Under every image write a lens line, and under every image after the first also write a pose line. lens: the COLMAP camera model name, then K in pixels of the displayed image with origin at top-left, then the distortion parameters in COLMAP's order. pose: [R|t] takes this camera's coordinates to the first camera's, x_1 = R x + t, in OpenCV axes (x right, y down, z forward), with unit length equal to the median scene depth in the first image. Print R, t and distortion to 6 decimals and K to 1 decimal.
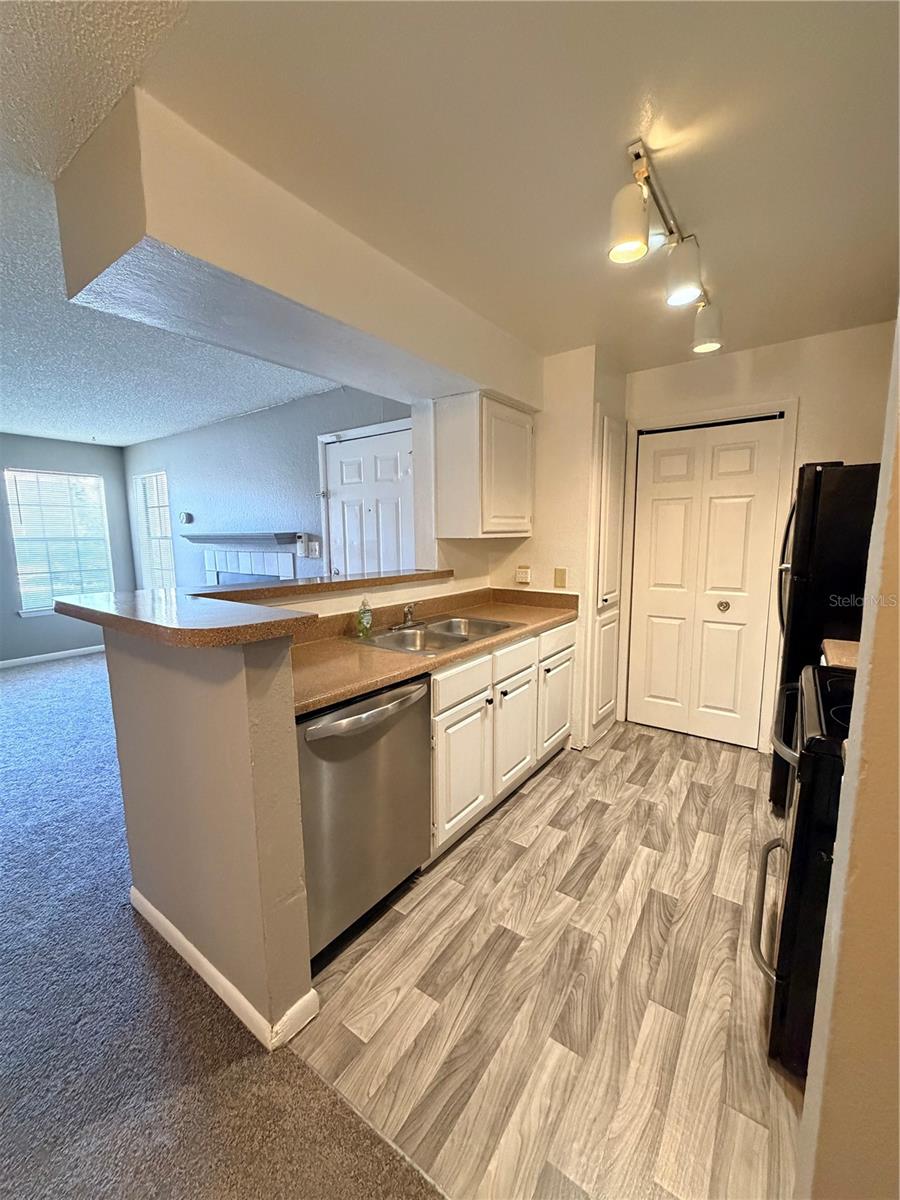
lens RADIAL K [[477.9, 0, 448.2], [0, 477.9, 598.5], [0, 0, 1]] dist [0.000110, 0.000267]
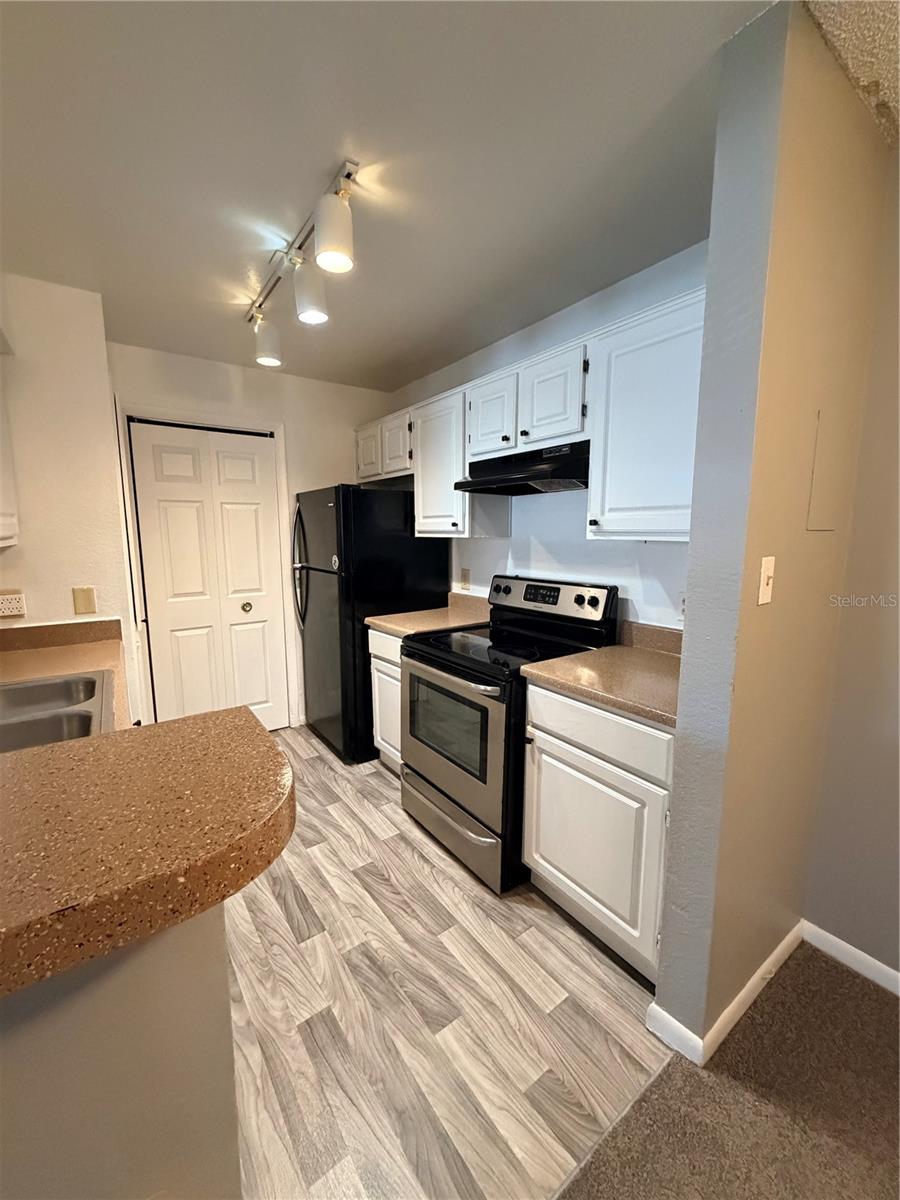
lens RADIAL K [[477.9, 0, 448.2], [0, 477.9, 598.5], [0, 0, 1]] dist [0.000110, 0.000267]
pose [[0.314340, -0.126178, 0.940888, -0.366564], [0.127125, 0.987795, 0.089998, -0.055830], [-0.940760, 0.091321, 0.326544, 0.324663]]
